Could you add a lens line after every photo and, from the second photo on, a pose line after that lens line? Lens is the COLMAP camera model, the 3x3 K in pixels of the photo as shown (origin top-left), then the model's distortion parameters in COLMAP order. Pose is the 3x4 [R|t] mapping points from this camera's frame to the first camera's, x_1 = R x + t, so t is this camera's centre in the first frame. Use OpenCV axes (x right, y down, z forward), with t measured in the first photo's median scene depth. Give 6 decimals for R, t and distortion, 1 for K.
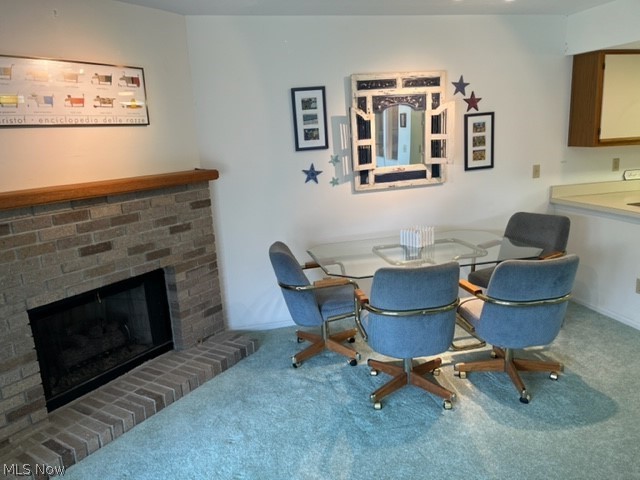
lens RADIAL K [[486.9, 0, 321.7], [0, 486.9, 243.5], [0, 0, 1]] dist [0.086630, -0.102065]
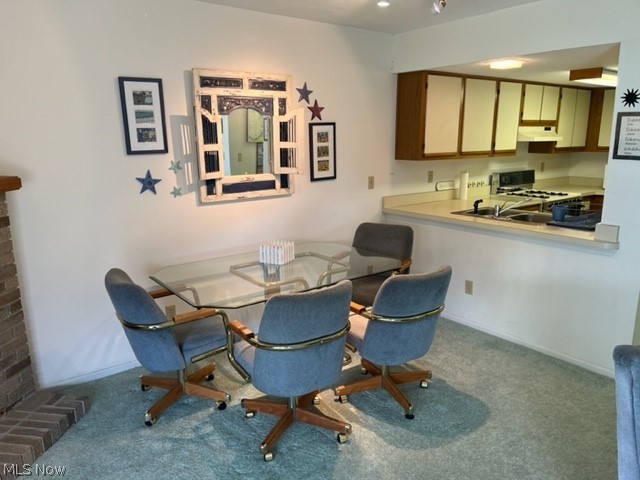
lens RADIAL K [[486.9, 0, 321.8], [0, 486.9, 244.4], [0, 0, 1]] dist [0.086630, -0.102065]
pose [[0.912232, -0.045220, 0.407171, -0.100254], [0.049682, 0.998765, -0.000387, -0.024636], [-0.406651, 0.020582, 0.913352, 0.127768]]
